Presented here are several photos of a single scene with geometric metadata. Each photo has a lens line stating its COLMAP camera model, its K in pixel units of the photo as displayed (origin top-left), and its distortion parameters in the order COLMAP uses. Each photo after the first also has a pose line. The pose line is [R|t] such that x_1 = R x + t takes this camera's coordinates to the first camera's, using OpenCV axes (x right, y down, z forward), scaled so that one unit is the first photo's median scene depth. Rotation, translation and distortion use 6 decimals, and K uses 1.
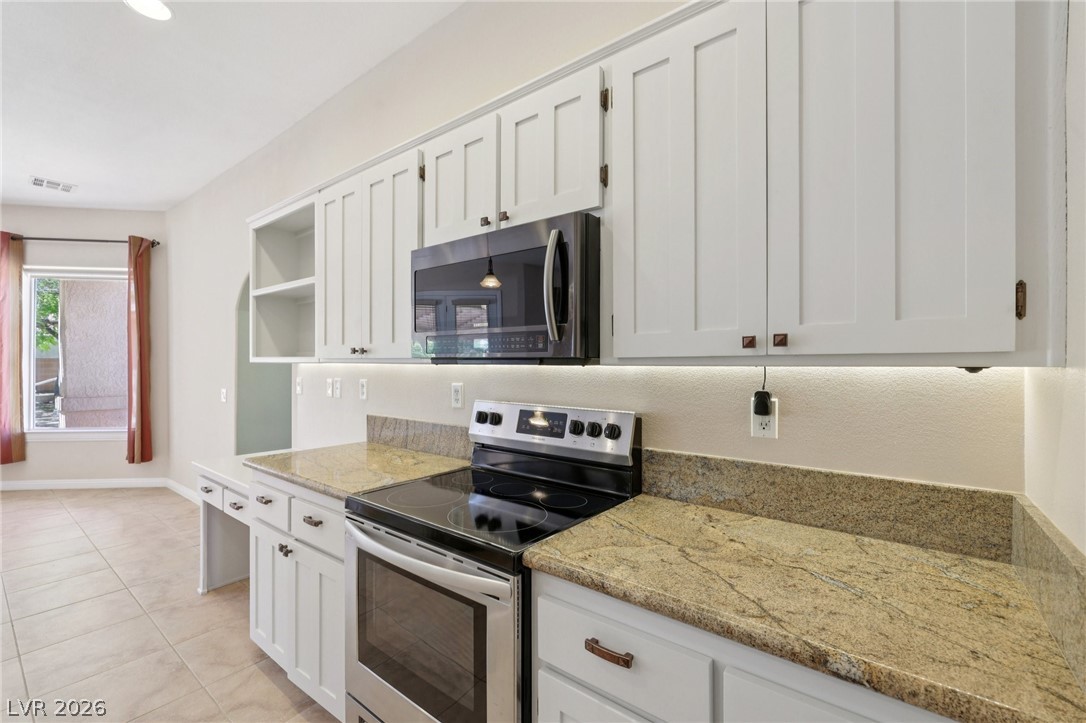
lens RADIAL K [[459.1, 0, 542.3], [0, 459.1, 364.7], [0, 0, 1]] dist [-0.001287, -0.000485]
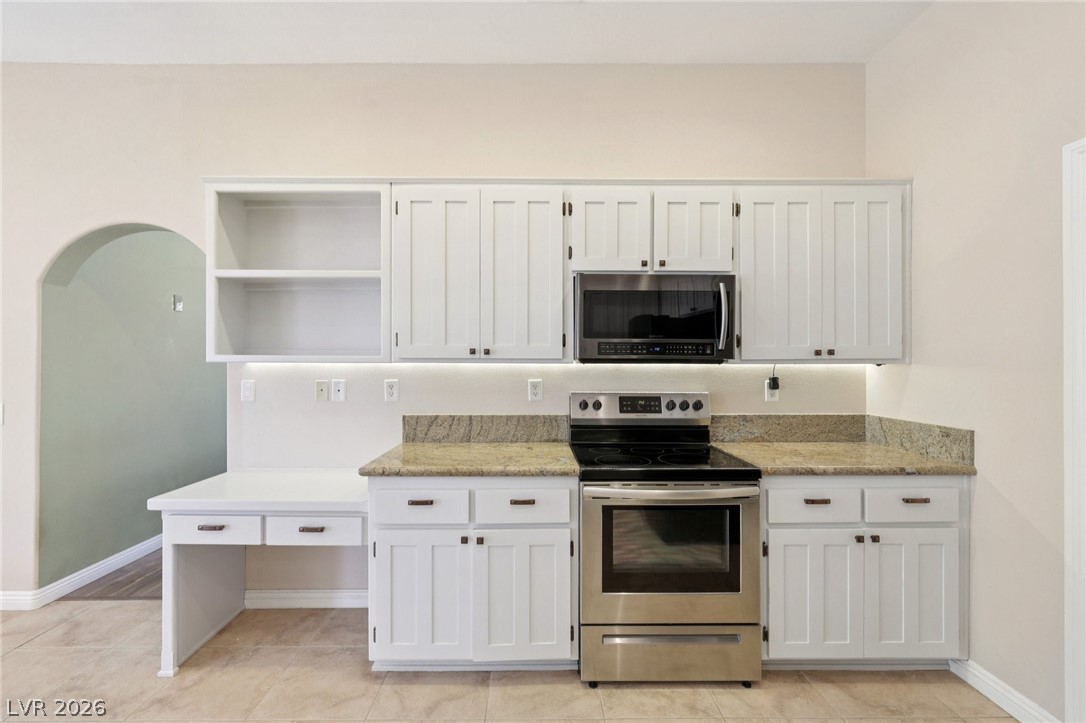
lens RADIAL K [[459.1, 0, 534.8], [0, 459.1, 364.1], [0, 0, 1]] dist [-0.001287, -0.000485]
pose [[0.784311, -0.004940, 0.620348, -1.252258], [0.003323, 0.999987, 0.003762, -0.005728], [-0.620359, -0.000889, 0.784318, 0.094682]]
